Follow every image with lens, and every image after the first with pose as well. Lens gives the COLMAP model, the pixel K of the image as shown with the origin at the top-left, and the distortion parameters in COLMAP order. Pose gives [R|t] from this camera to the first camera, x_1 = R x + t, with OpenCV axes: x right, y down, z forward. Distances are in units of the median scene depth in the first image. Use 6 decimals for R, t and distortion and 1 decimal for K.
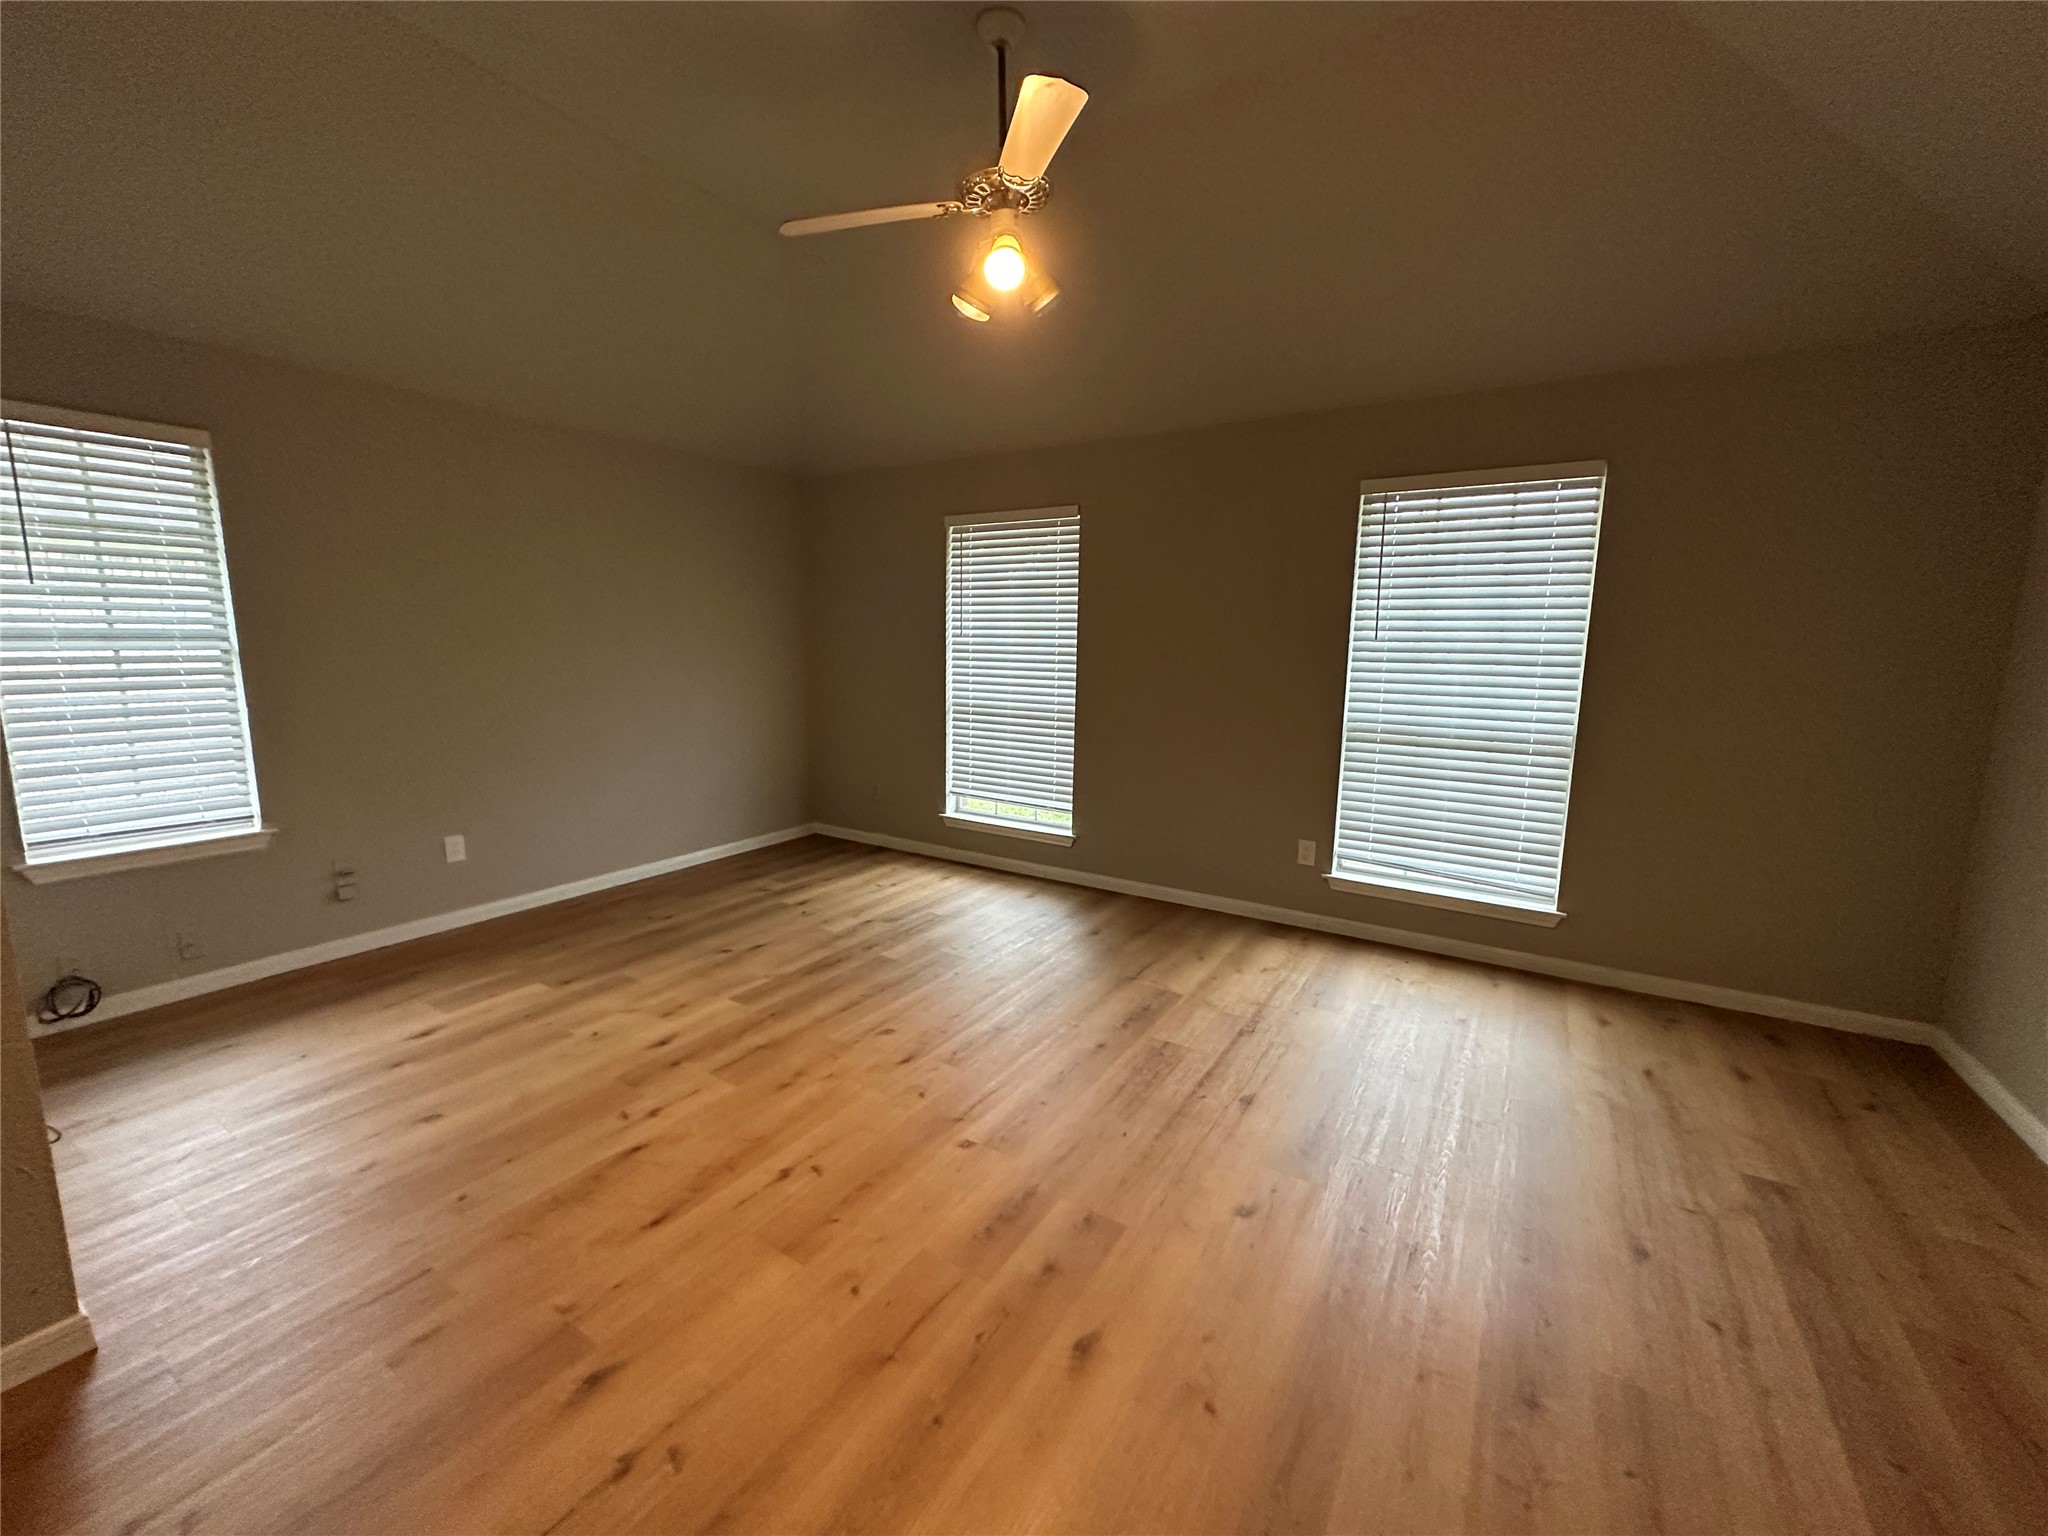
lens RADIAL K [[817.5, 0, 1021.4], [0, 817.5, 766.9], [0, 0, 1]] dist [0.000454, 0.000158]
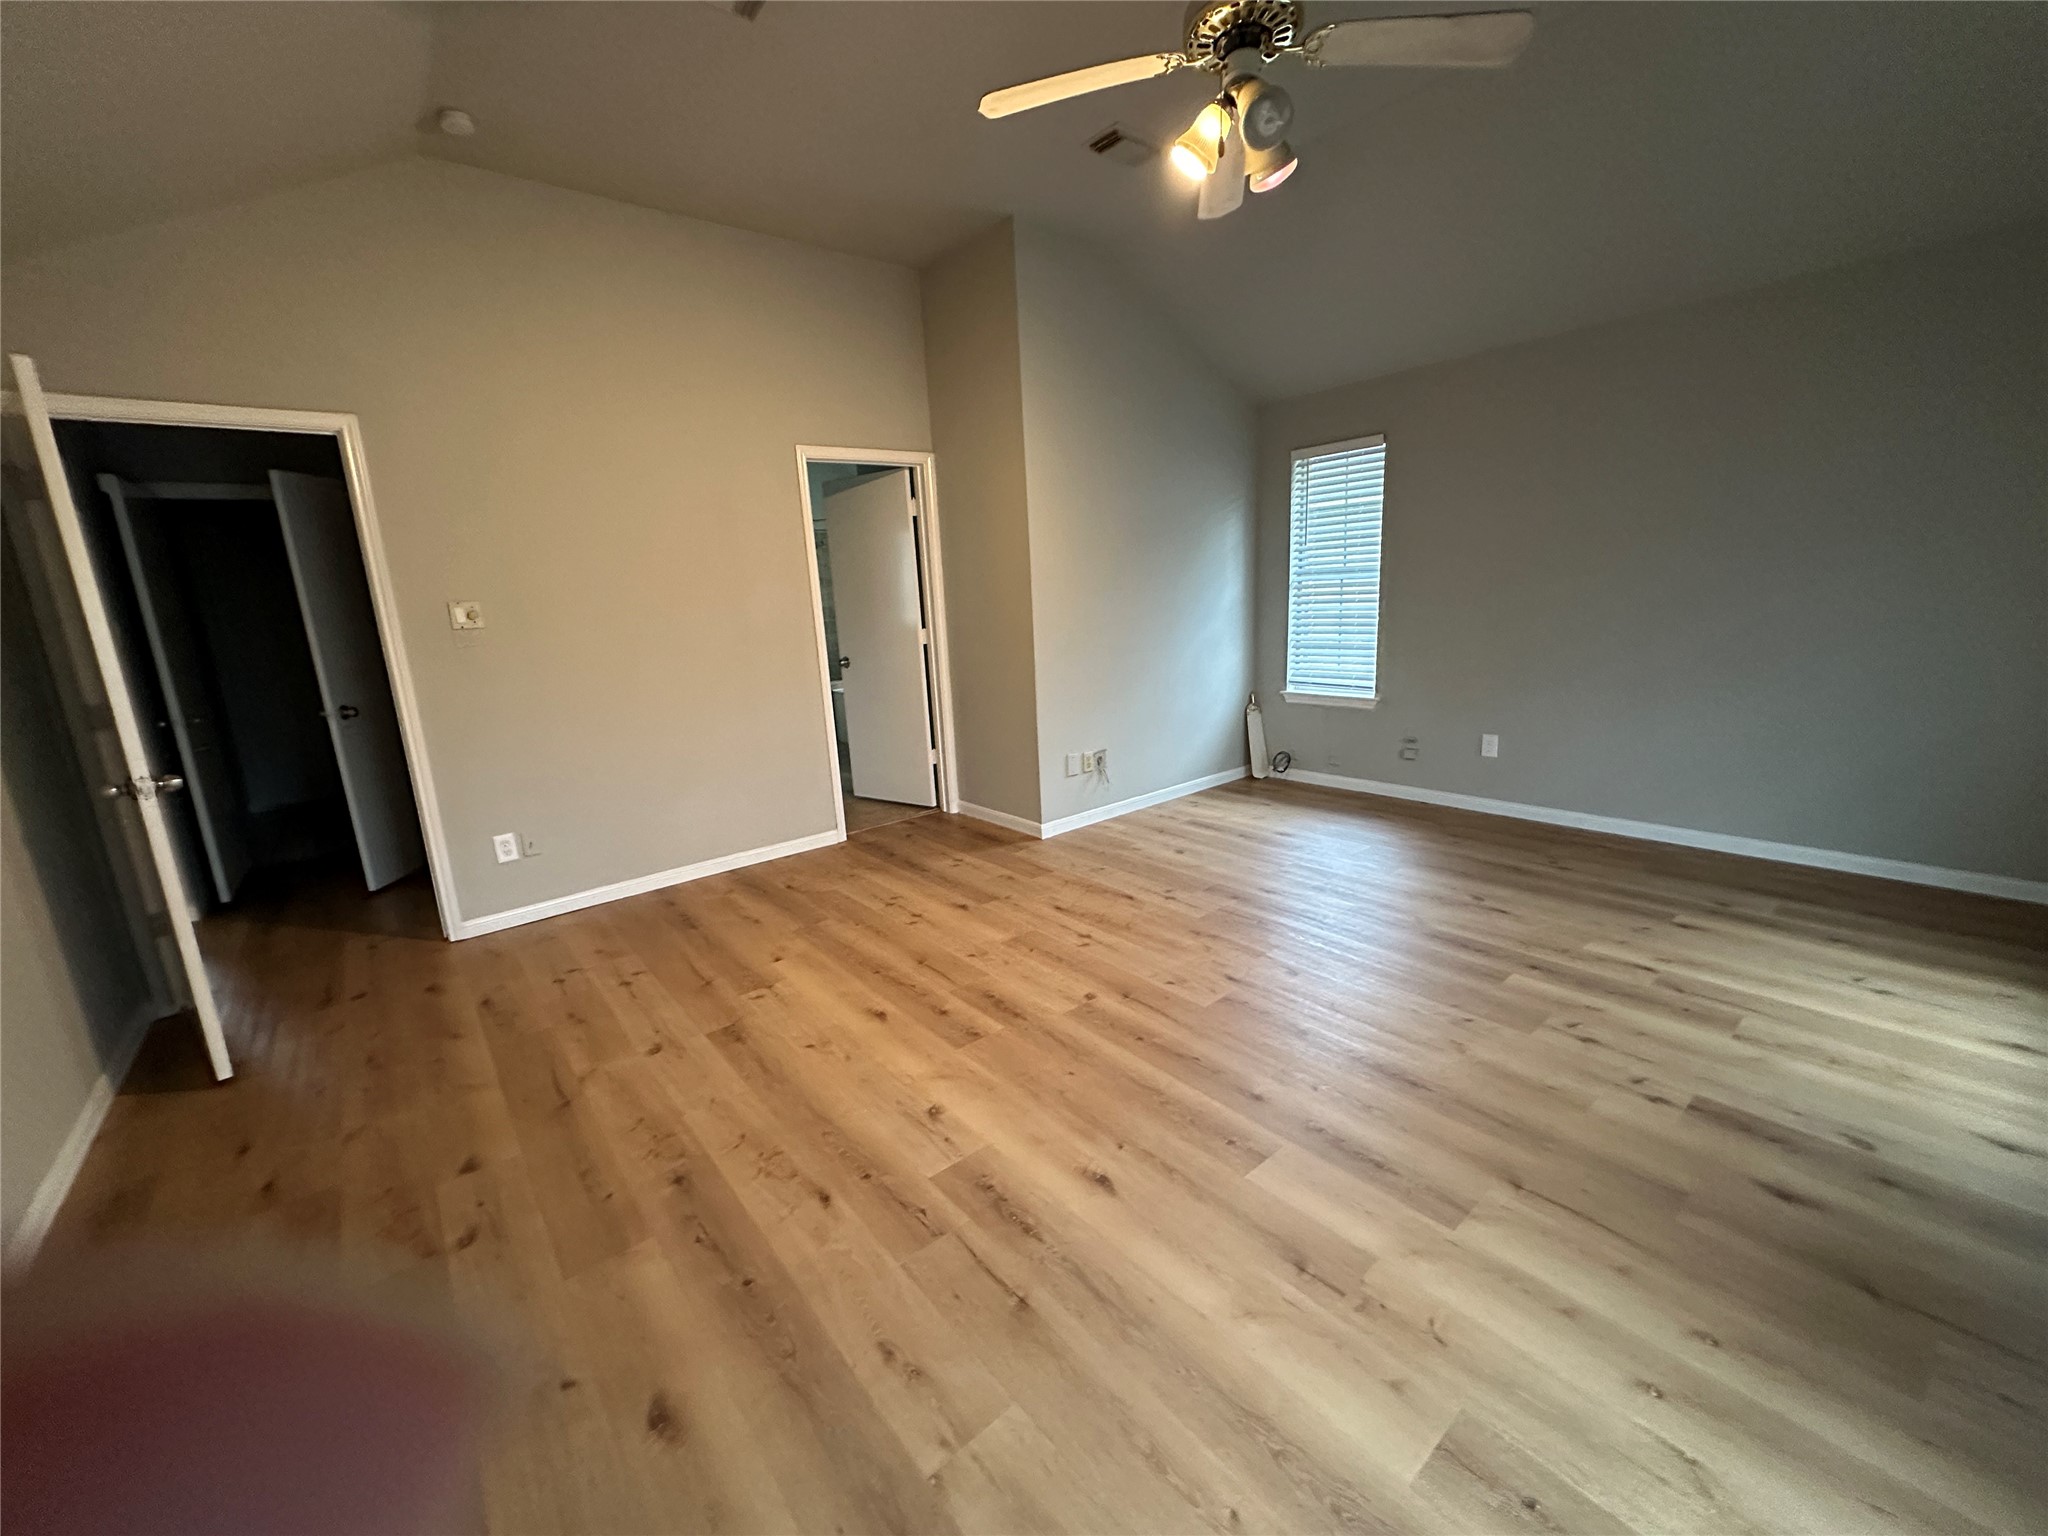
lens RADIAL K [[817.5, 0, 1021.4], [0, 817.5, 766.9], [0, 0, 1]] dist [0.000454, 0.000158]
pose [[-0.324084, 0.207370, -0.923021, 0.755402], [-0.099692, 0.962761, 0.251301, -0.121486], [0.940761, 0.173460, -0.291342, 0.887686]]
